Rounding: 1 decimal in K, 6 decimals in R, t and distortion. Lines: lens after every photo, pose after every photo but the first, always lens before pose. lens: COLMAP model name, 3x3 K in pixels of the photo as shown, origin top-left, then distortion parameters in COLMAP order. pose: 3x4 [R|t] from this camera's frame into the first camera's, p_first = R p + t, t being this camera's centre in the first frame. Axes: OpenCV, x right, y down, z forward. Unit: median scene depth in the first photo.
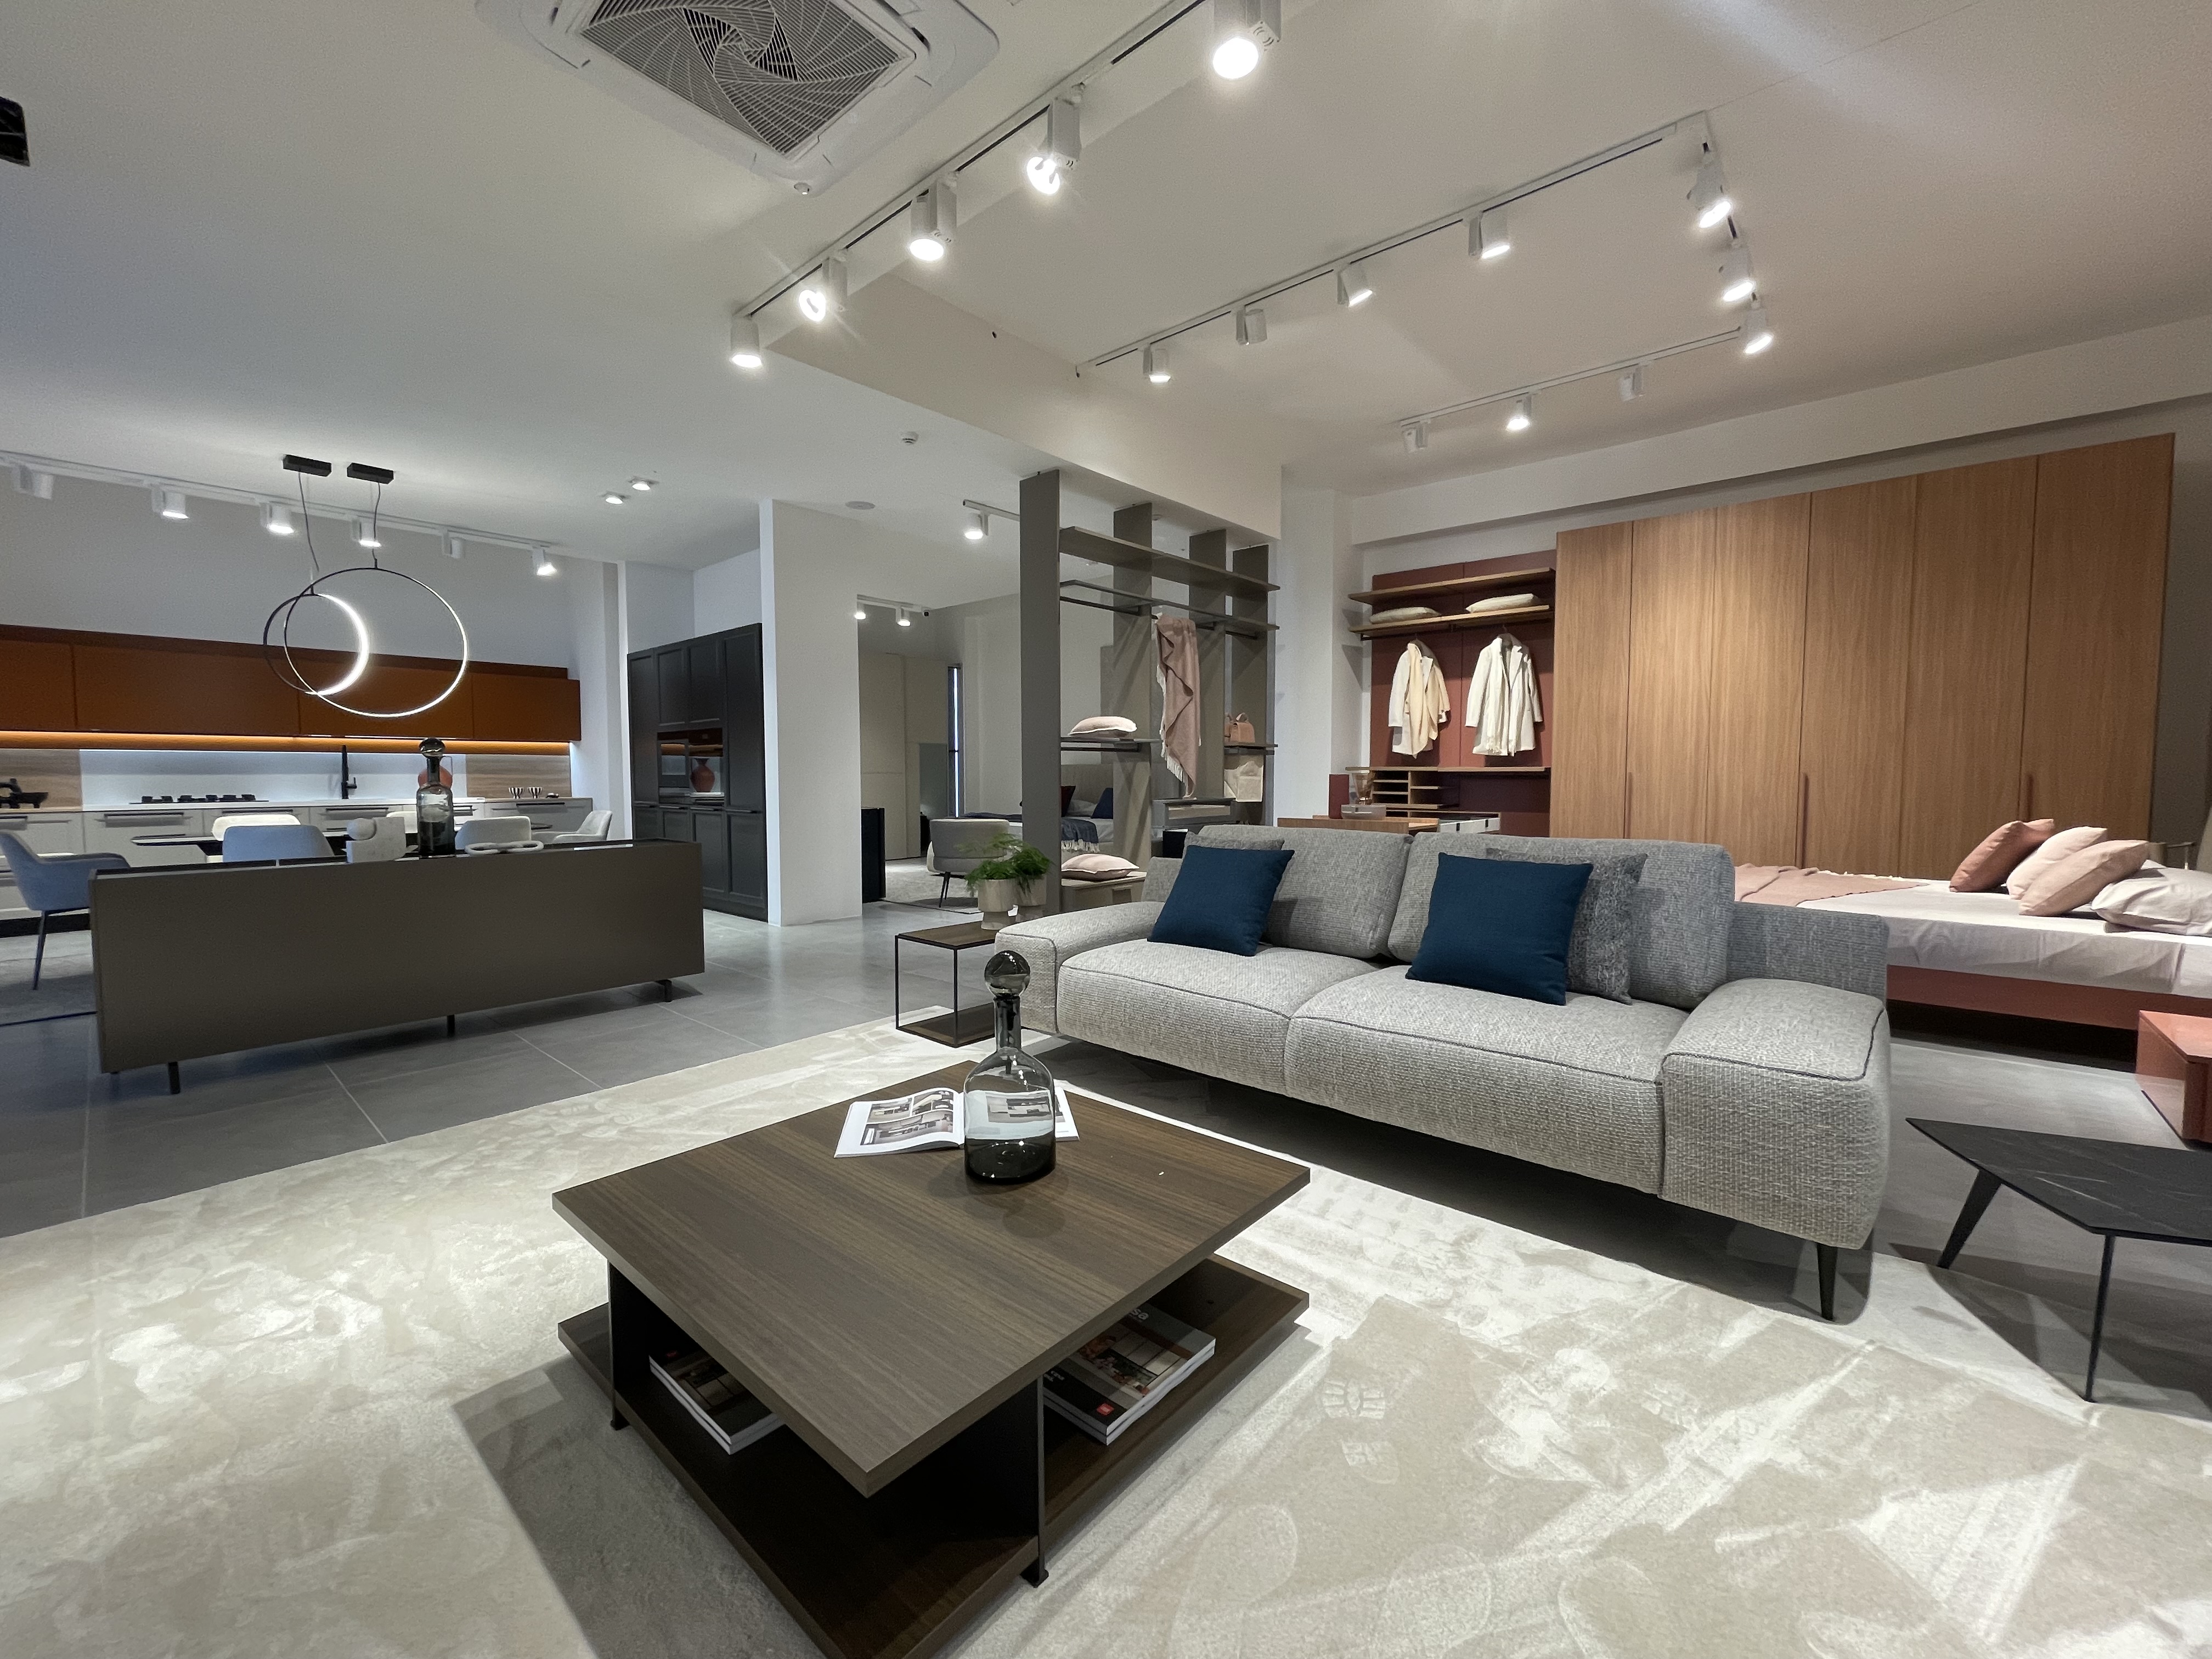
lens RADIAL K [[895.3, 0, 1093.3], [0, 895.3, 817.9], [0, 0, 1]] dist [-0.000851, -0.000176]
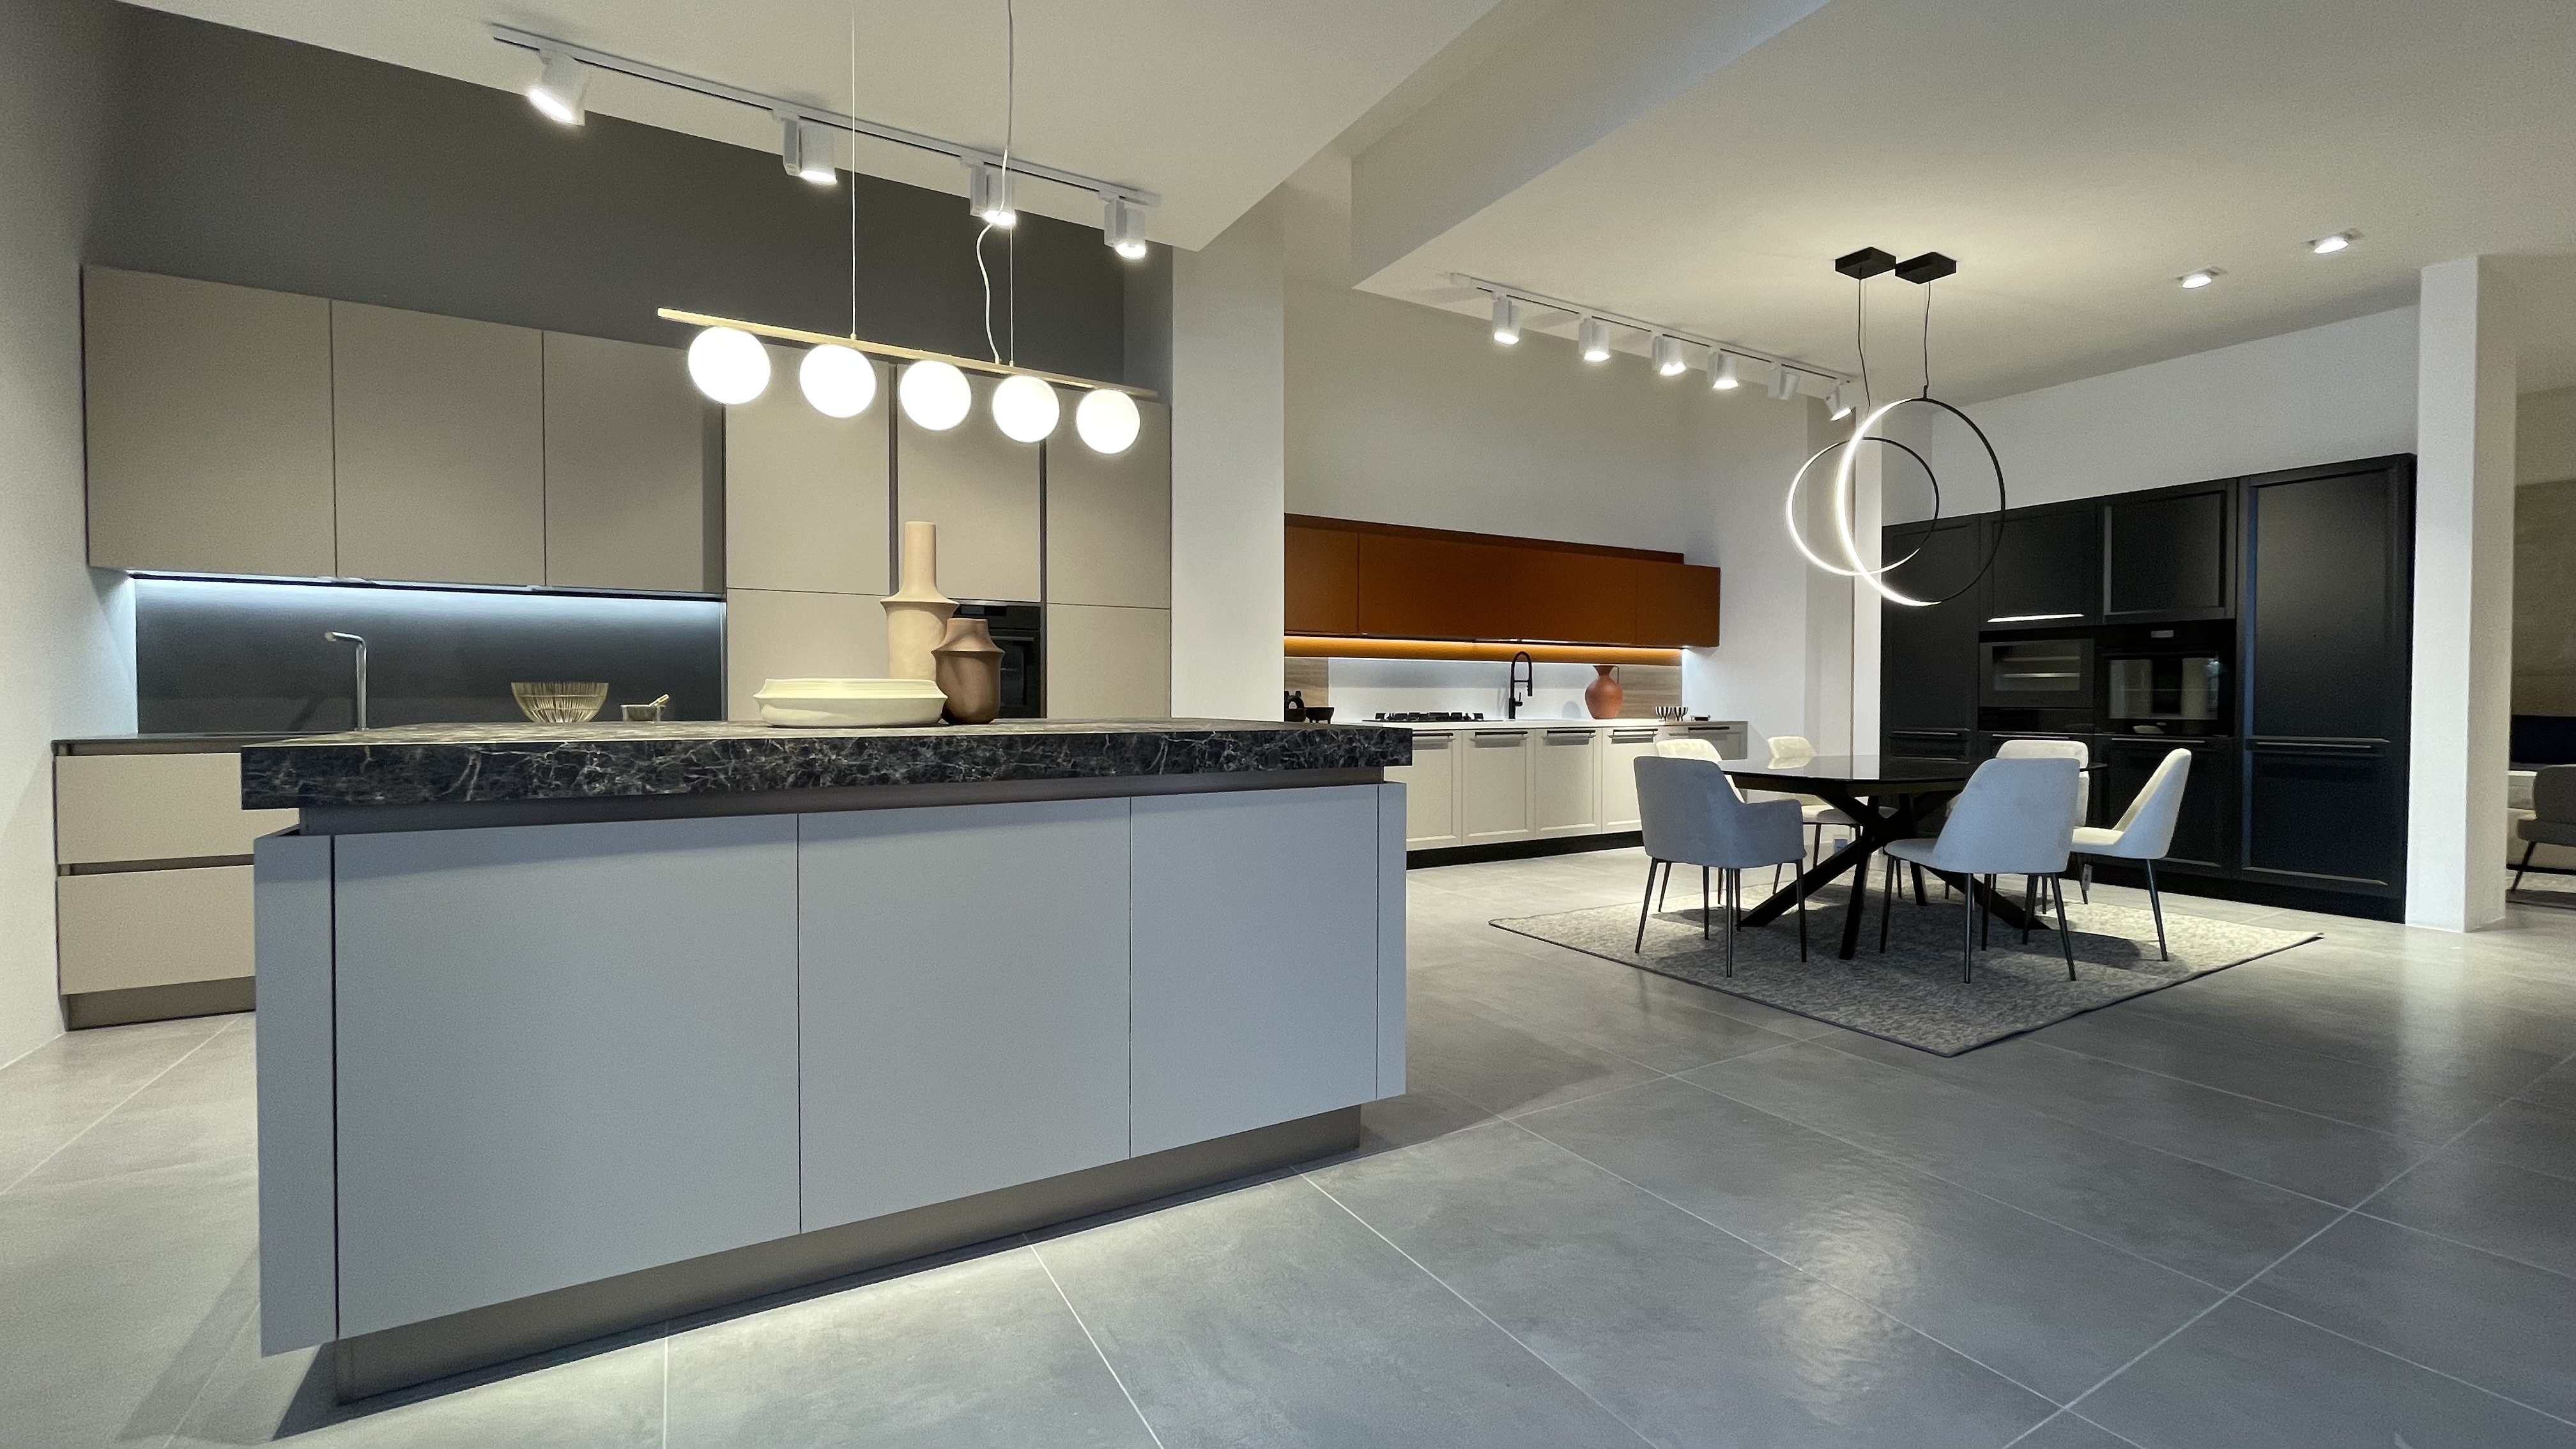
lens RADIAL K [[1055.0, 0, 1291.5], [0, 1055.0, 710.7], [0, 0, 1]] dist [0.013029, -0.000073]
pose [[0.954398, 0.007346, -0.298448, -0.750333], [-0.018432, 0.999240, -0.034347, 0.007307], [0.297969, 0.038282, 0.953808, 0.042426]]
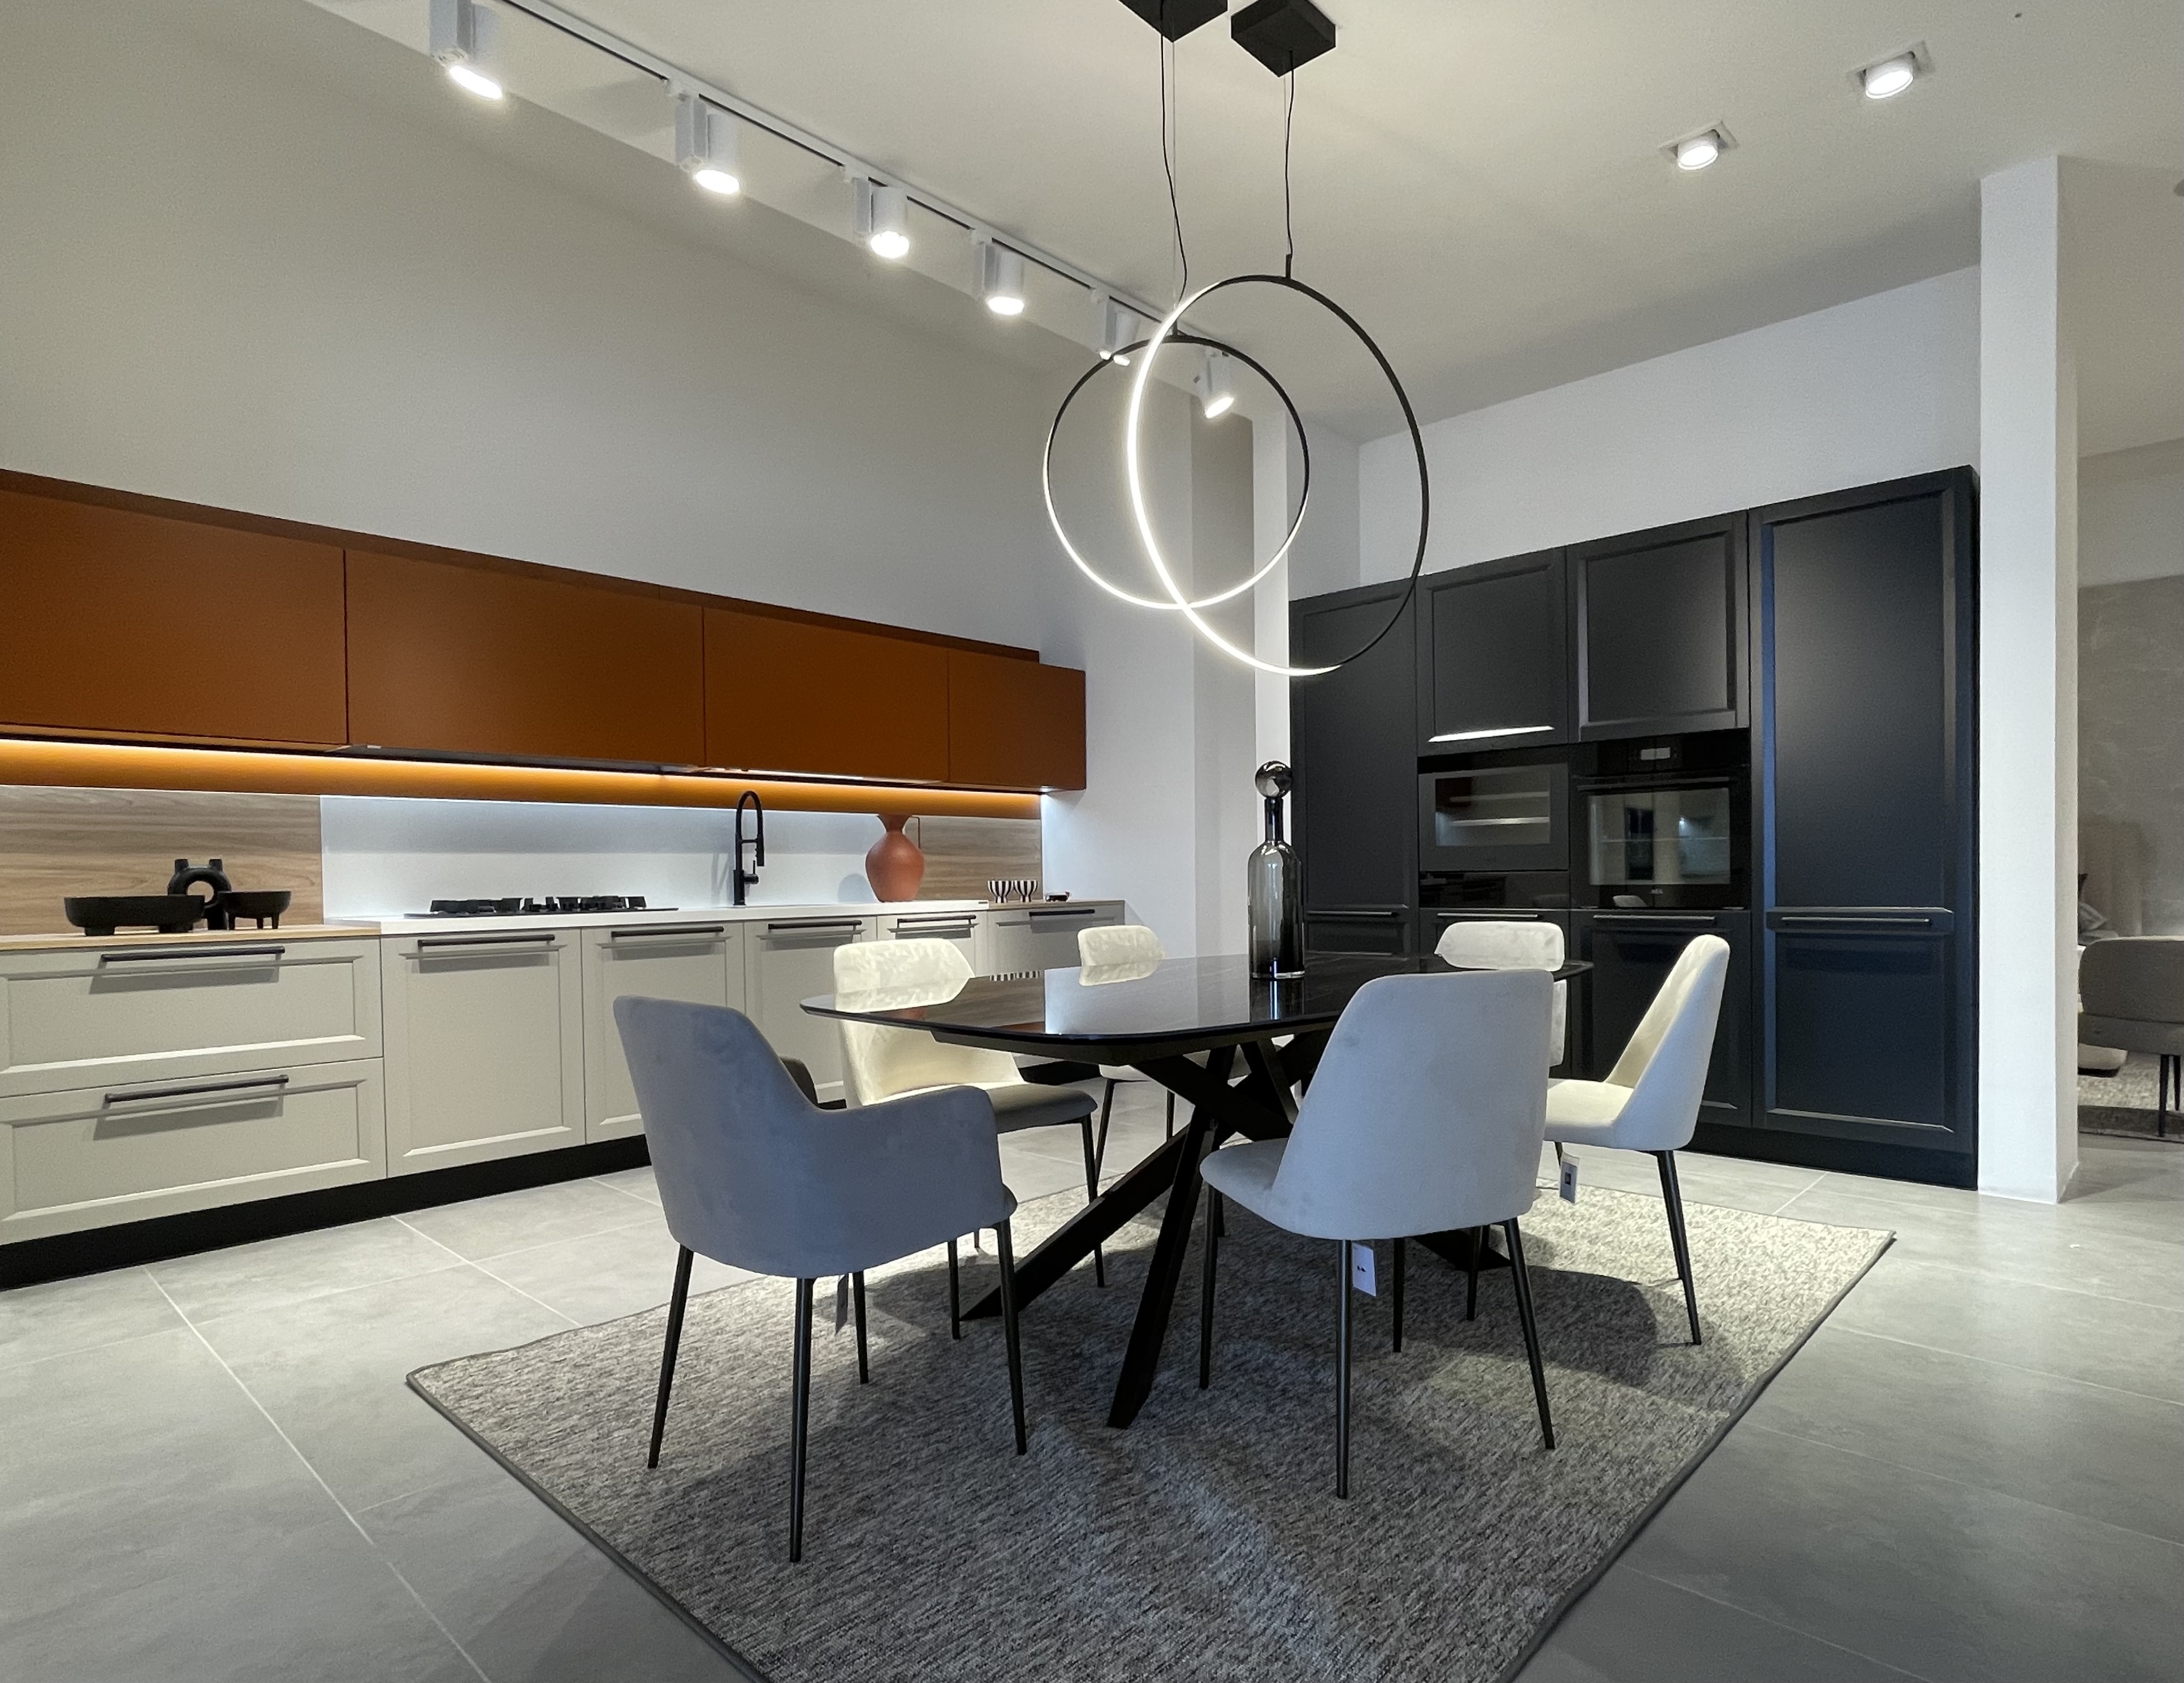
lens RADIAL K [[1222.8, 0, 1083.9], [0, 1222.8, 891.9], [0, 0, 1]] dist [-0.004171, 0.002424]
pose [[0.999505, -0.012568, -0.028829, -0.640519], [0.011477, 0.999222, -0.037733, -0.001895], [0.029281, 0.037383, 0.998872, 0.359237]]
